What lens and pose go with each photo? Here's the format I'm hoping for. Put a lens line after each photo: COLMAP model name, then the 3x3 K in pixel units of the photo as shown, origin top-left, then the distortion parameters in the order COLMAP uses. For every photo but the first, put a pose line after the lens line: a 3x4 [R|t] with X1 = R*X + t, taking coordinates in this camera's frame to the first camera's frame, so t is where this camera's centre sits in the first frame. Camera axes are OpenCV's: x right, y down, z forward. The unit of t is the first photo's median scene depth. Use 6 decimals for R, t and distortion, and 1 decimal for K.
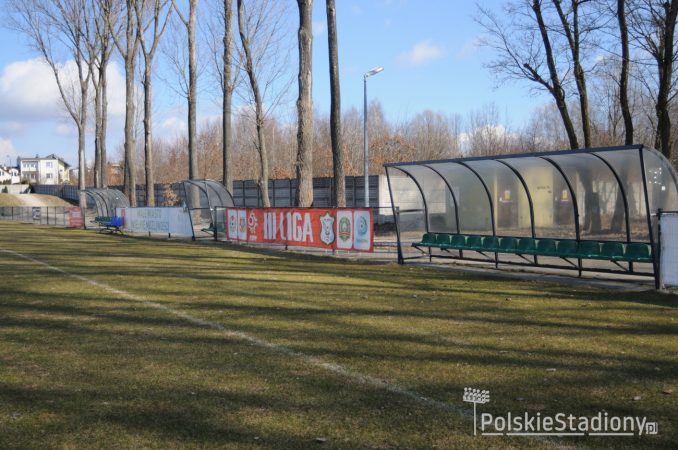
lens RADIAL K [[959.2, 0, 338.6], [0, 959.2, 225.1], [0, 0, 1]] dist [-0.110501, 0.000000]
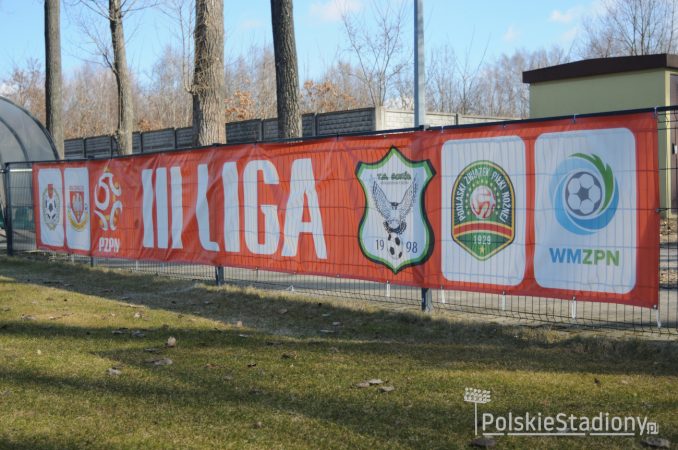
lens RADIAL K [[959.2, 0, 339.9], [0, 959.2, 225.1], [0, 0, 1]] dist [-0.110501, 0.000000]
pose [[0.987462, -0.010878, 0.157483, -0.063970], [0.010739, 0.999941, 0.001733, 0.006878], [-0.157493, -0.000020, 0.987520, 0.677449]]
